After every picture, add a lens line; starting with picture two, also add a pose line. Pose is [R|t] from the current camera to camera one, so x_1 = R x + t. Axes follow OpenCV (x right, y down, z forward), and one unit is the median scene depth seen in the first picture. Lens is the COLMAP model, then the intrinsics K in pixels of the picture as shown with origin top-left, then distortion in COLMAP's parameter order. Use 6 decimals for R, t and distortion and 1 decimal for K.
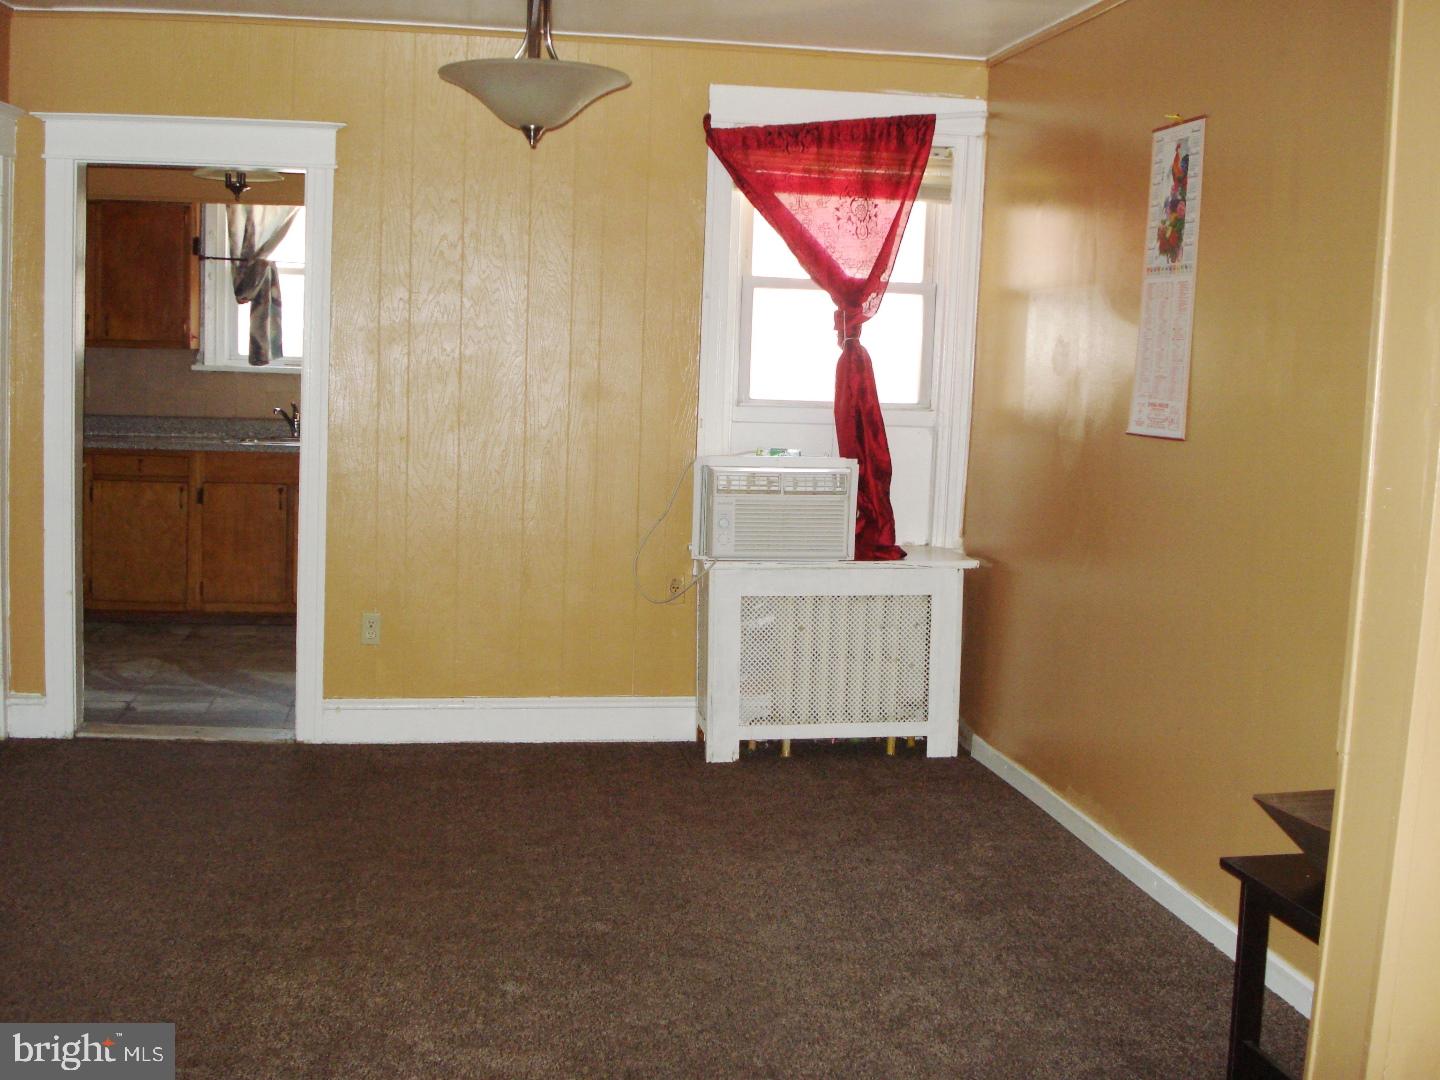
lens RADIAL K [[1661.7, 0, 720.0], [0, 1661.7, 540.0], [0, 0, 1]] dist [-0.081956, -0.051928]
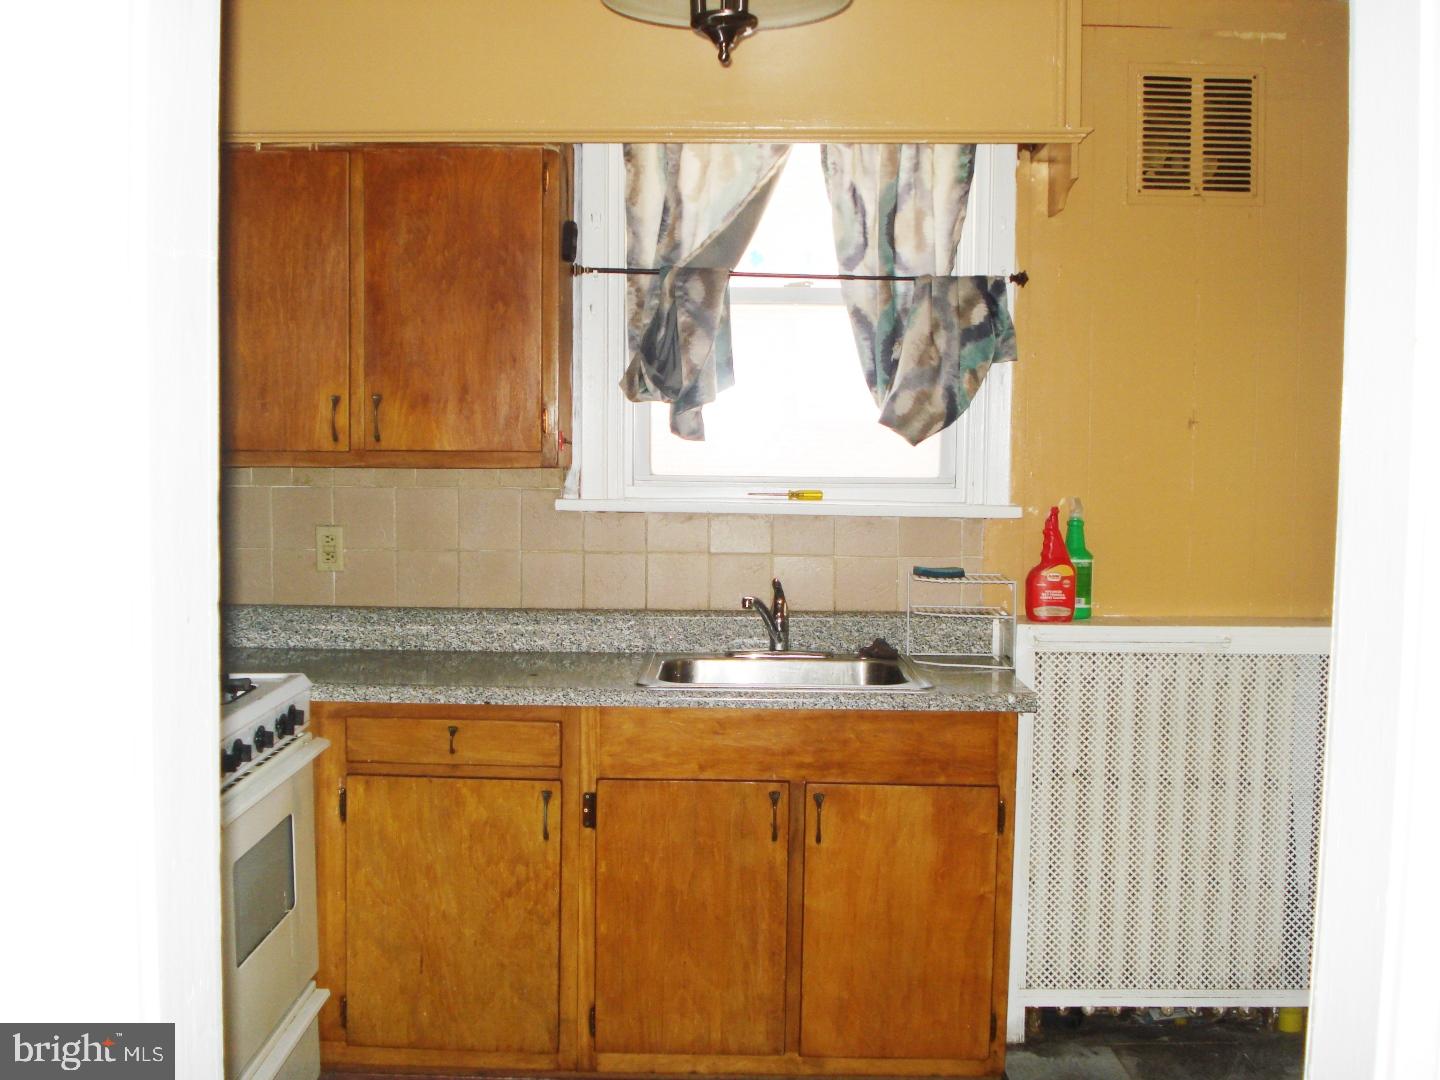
lens RADIAL K [[1661.7, 0, 720.0], [0, 1661.7, 540.0], [0, 0, 1]] dist [-0.081956, -0.051928]
pose [[0.985926, -0.017112, -0.166305, -0.207362], [0.009424, 0.998855, -0.046909, -0.076251], [0.166917, 0.044681, 0.984958, 0.572258]]
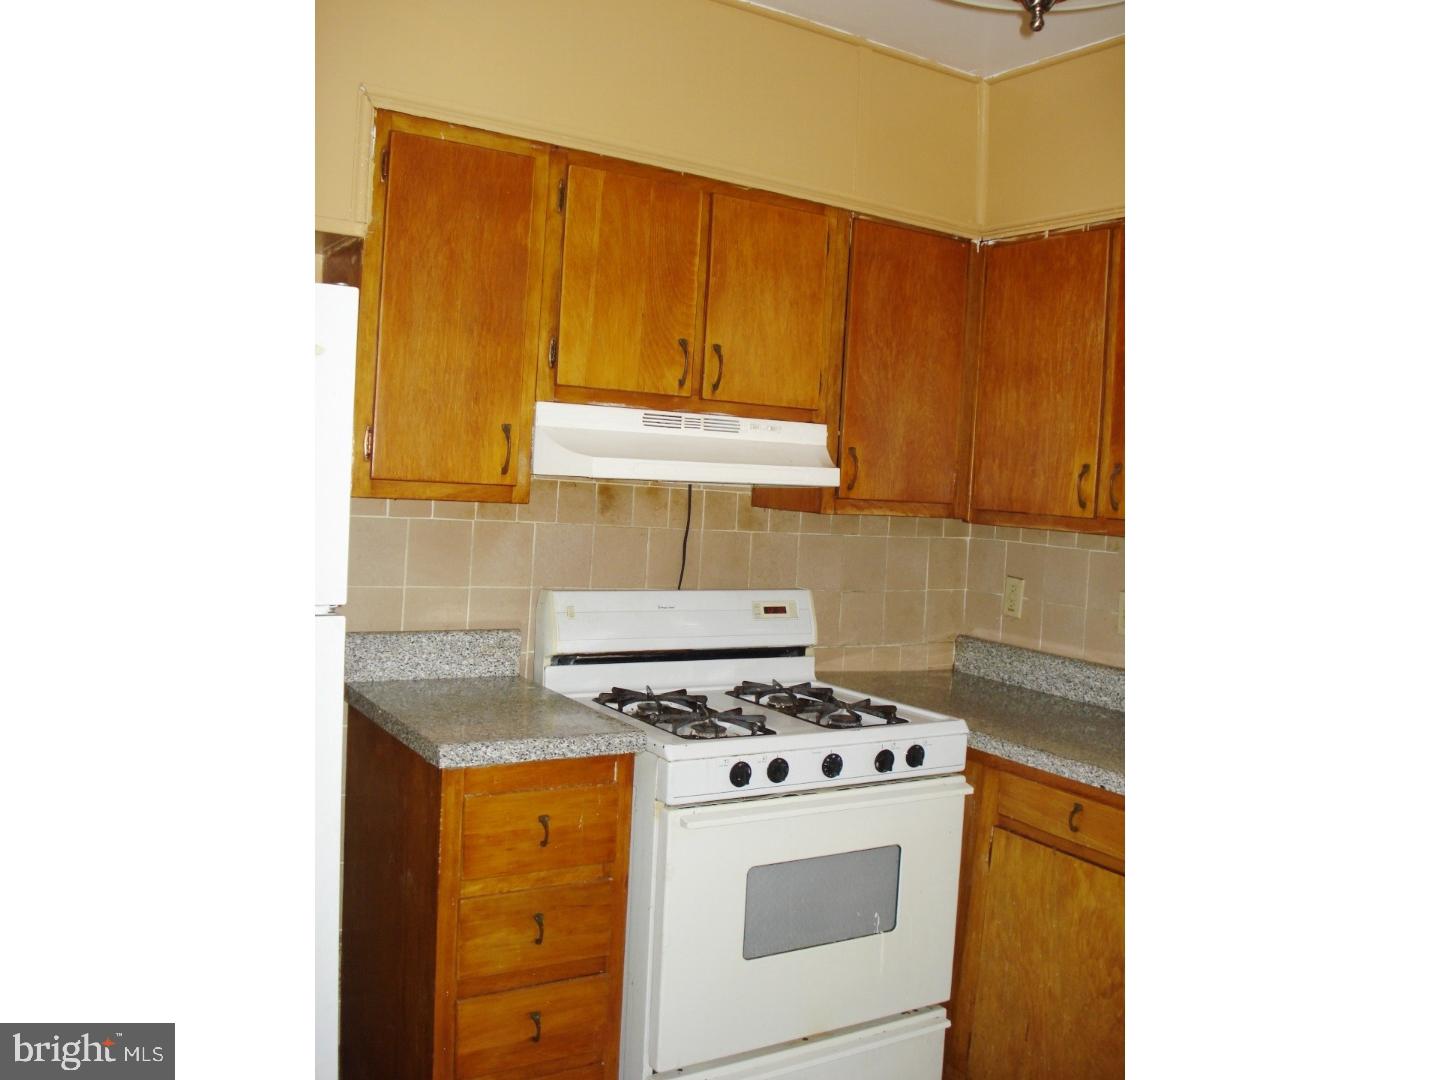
lens RADIAL K [[1230.4, 0, 677.5], [0, 1230.4, 521.2], [0, 0, 1]] dist [-0.045158, -0.156150]
pose [[0.383404, 0.021976, -0.923319, -0.107530], [-0.141837, 0.989259, -0.035352, -0.093590], [0.912625, 0.144515, 0.382403, 0.767415]]
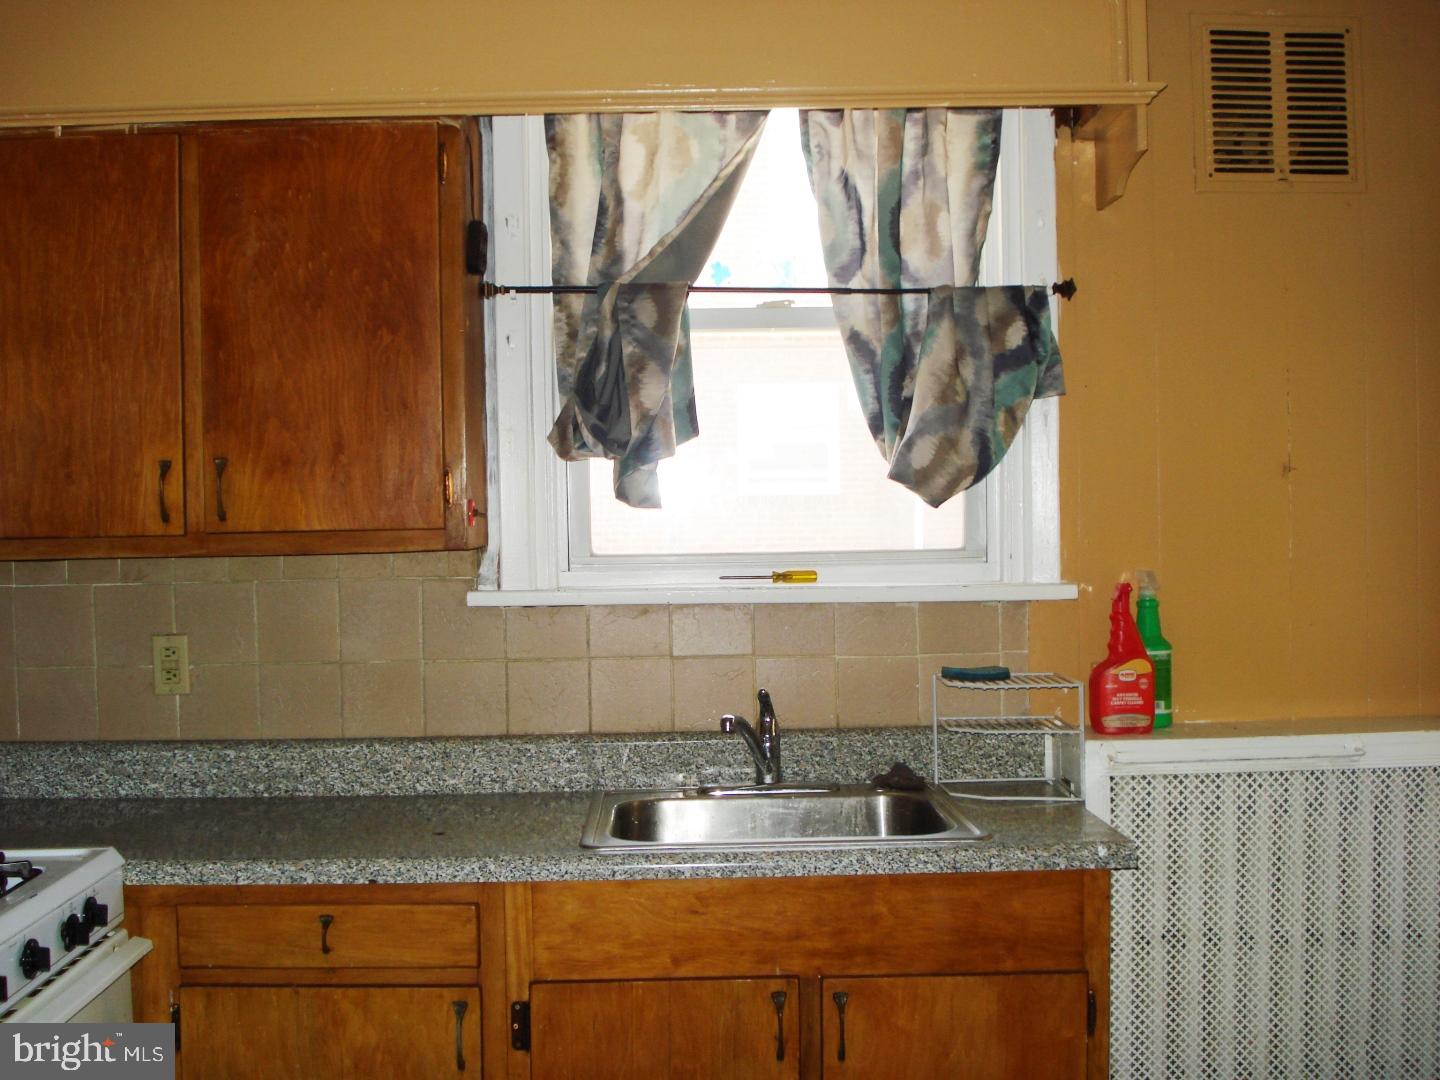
lens RADIAL K [[1661.7, 0, 720.0], [0, 1661.7, 540.0], [0, 0, 1]] dist [-0.081956, -0.051928]
pose [[0.990774, -0.052134, -0.125092, -0.233823], [0.040357, 0.994668, -0.094900, -0.085887], [0.129373, 0.088976, 0.987596, 0.687850]]
